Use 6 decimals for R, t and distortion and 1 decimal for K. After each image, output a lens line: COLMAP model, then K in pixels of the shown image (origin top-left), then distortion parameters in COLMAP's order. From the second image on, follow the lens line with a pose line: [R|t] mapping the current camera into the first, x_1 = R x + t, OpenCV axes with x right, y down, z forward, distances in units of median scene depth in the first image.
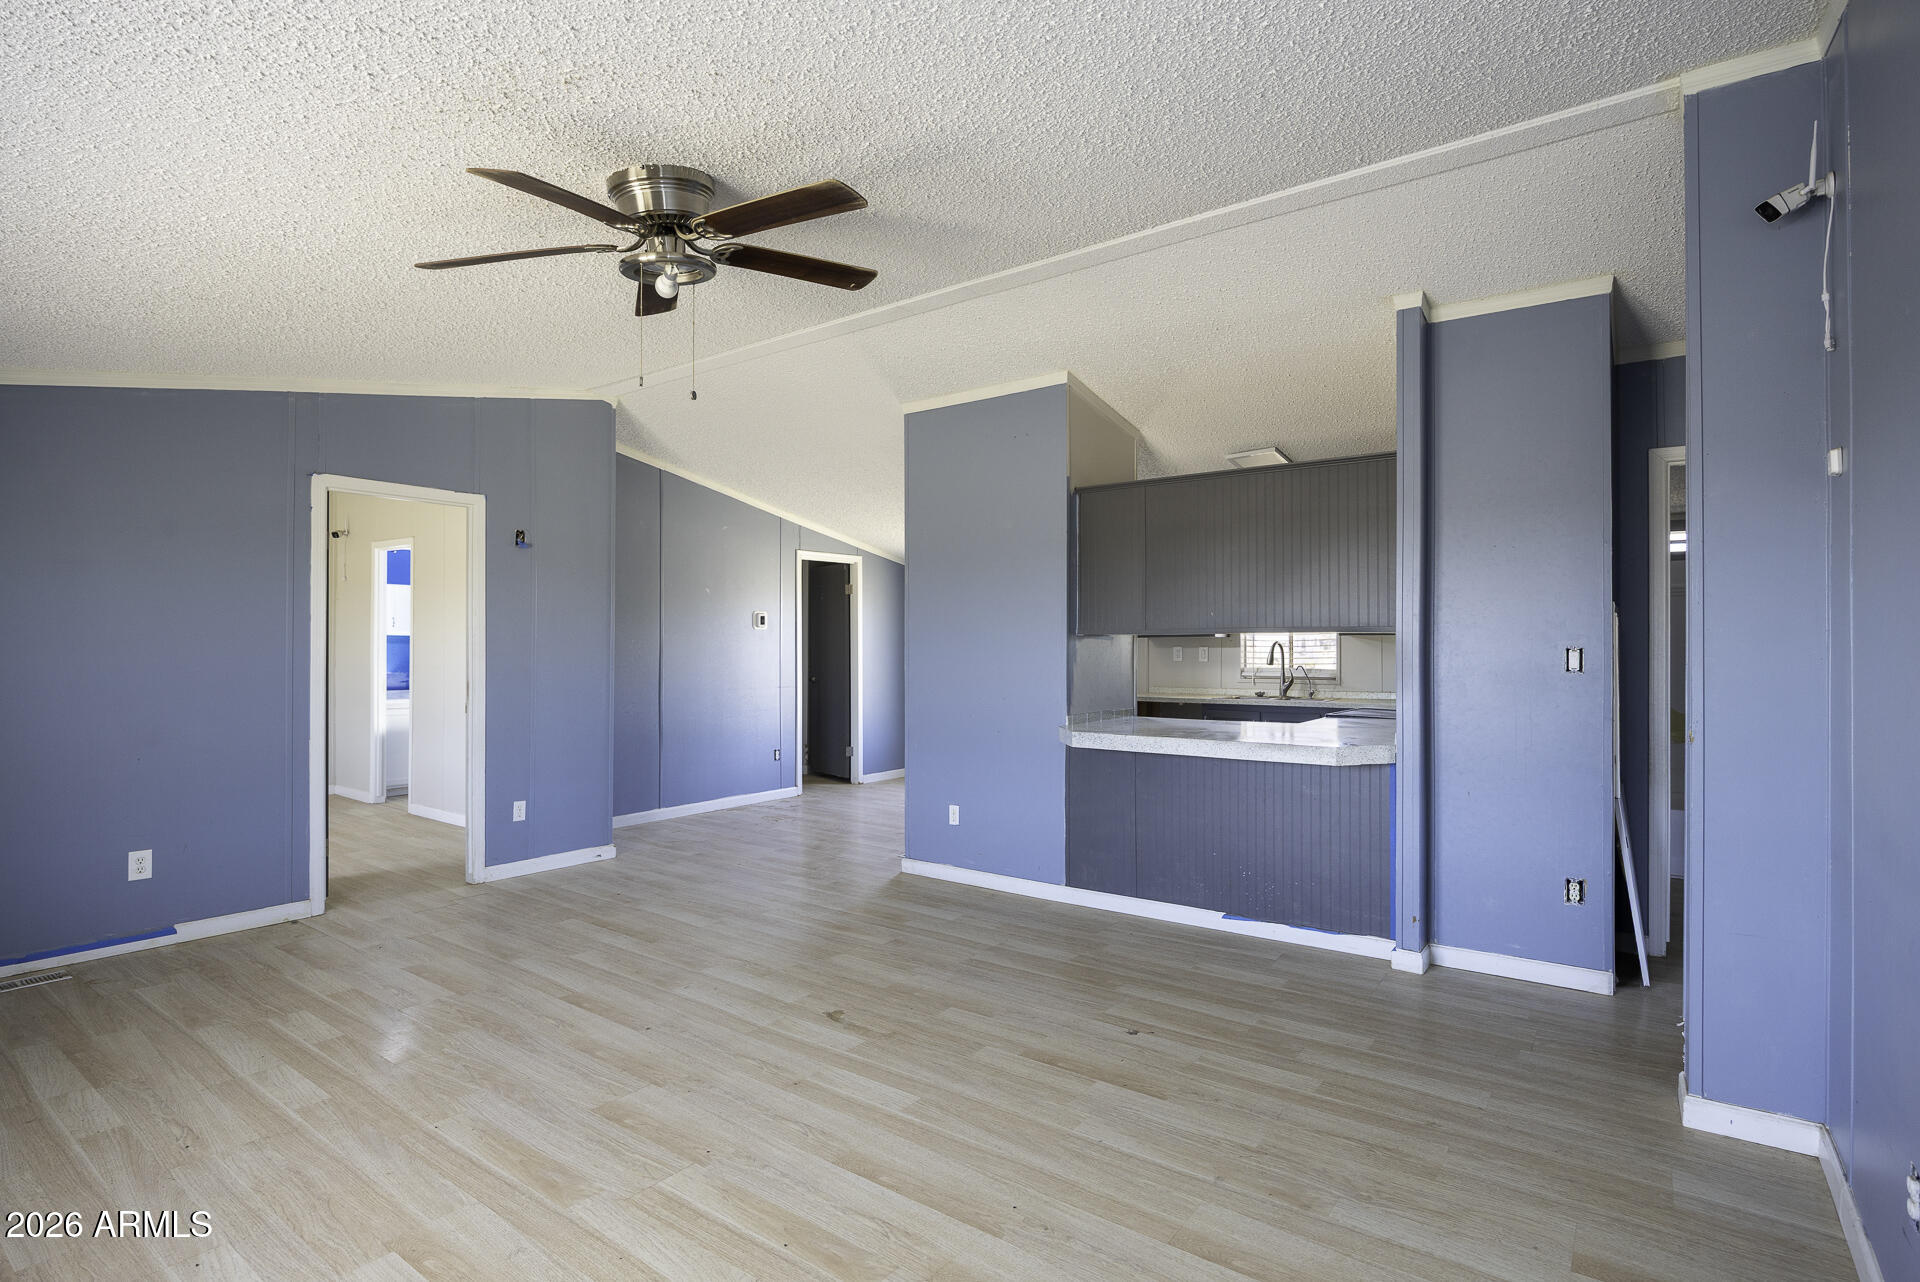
lens RADIAL K [[943.2, 0, 954.1], [0, 943.2, 643.9], [0, 0, 1]] dist [-0.009316, 0.000247]
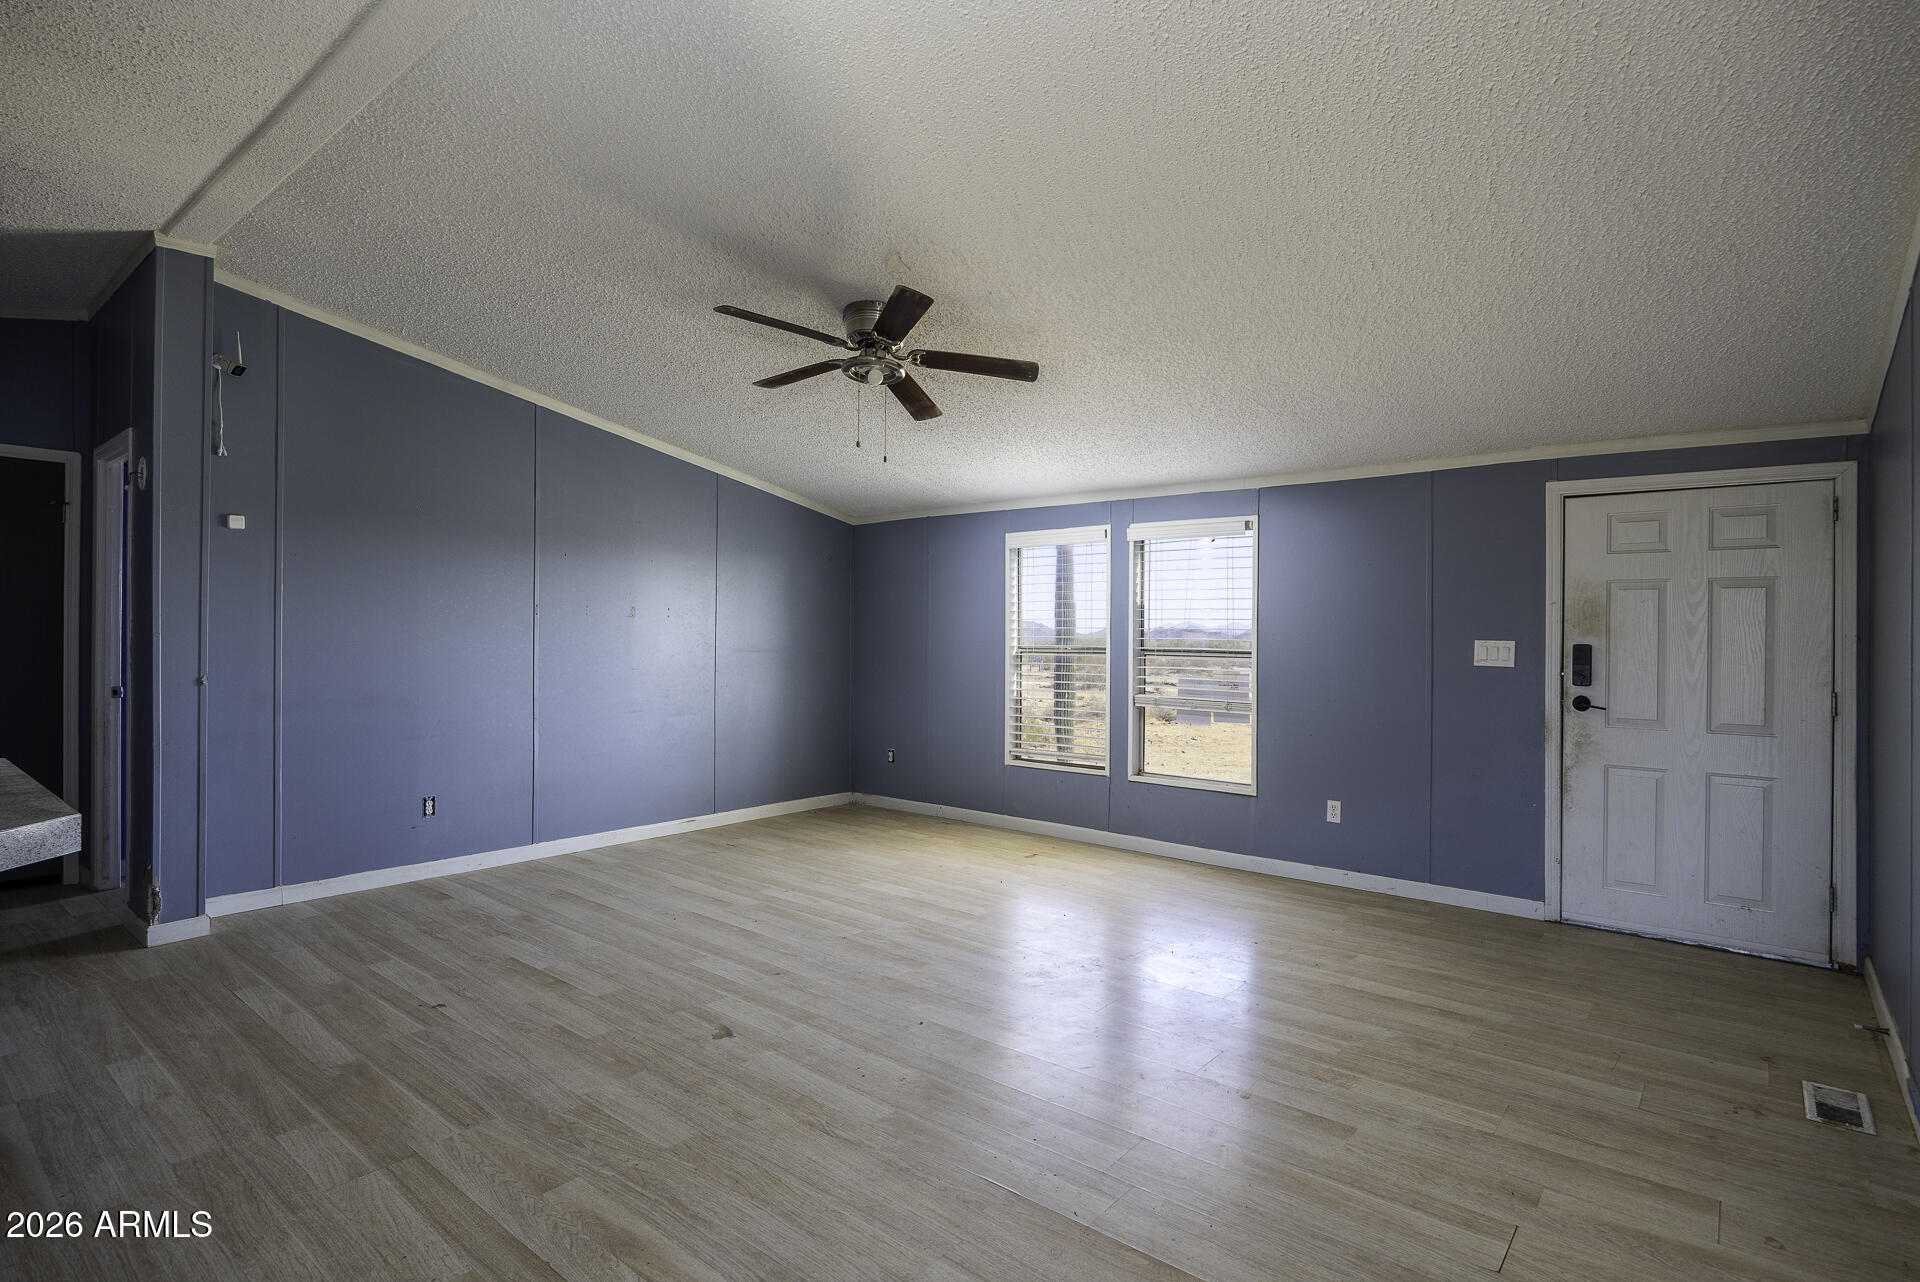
lens RADIAL K [[958.6, 0, 960.0], [0, 958.6, 641.0], [0, 0, 1]] dist [-0.005769, -0.000241]
pose [[-0.998888, -0.009799, 0.046127, -0.421263], [-0.009614, 0.999945, 0.004236, 0.013232], [-0.046166, 0.003788, -0.998927, 2.046832]]
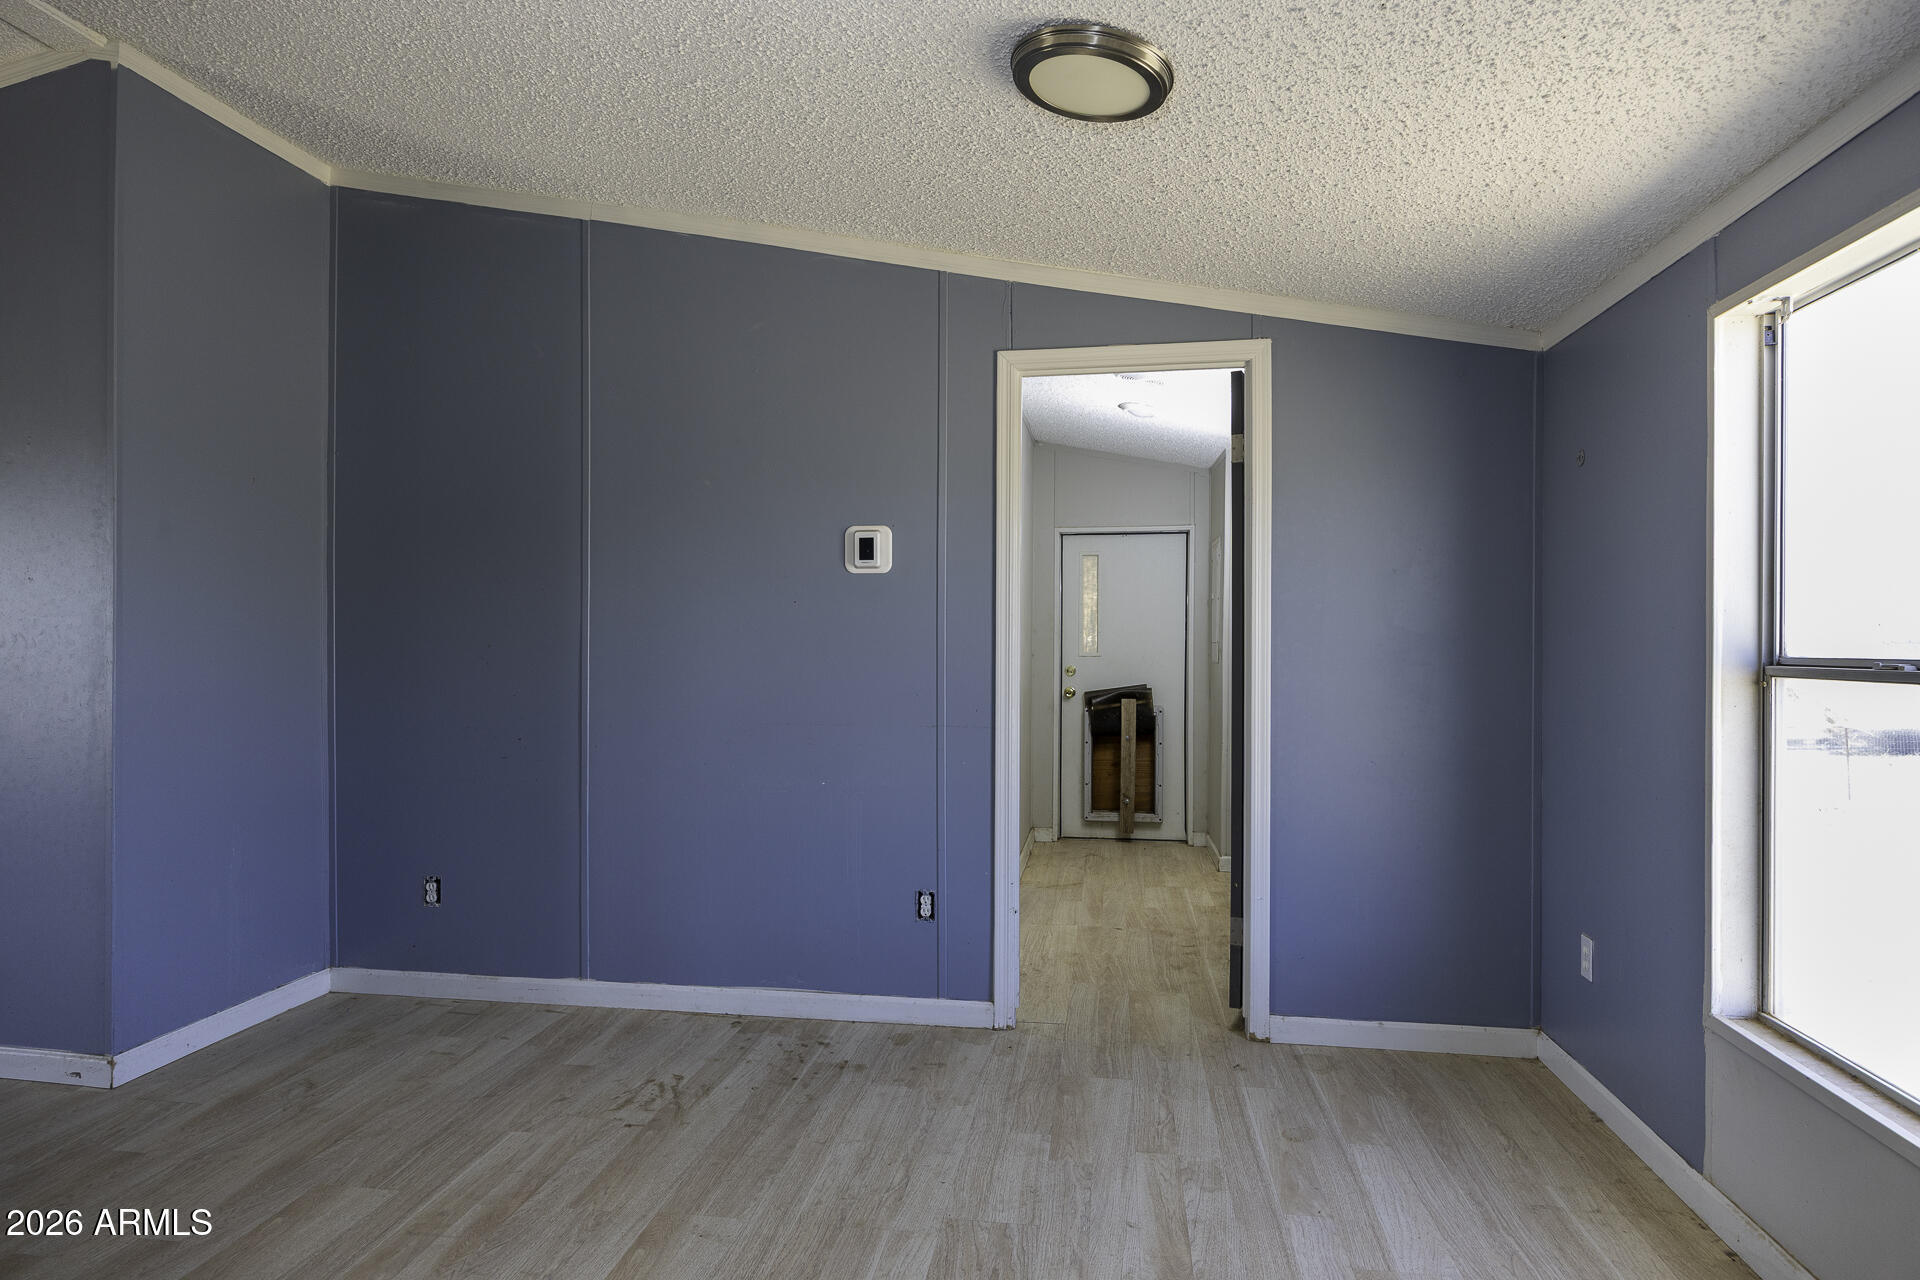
lens RADIAL K [[1074.3, 0, 956.7], [0, 1074.3, 630.8], [0, 0, 1]] dist [-0.002494, -0.000805]
pose [[0.478915, -0.005991, -0.877841, 0.498962], [-0.003734, 0.999954, -0.008861, 0.033577], [0.877853, 0.007521, 0.478871, 2.077923]]
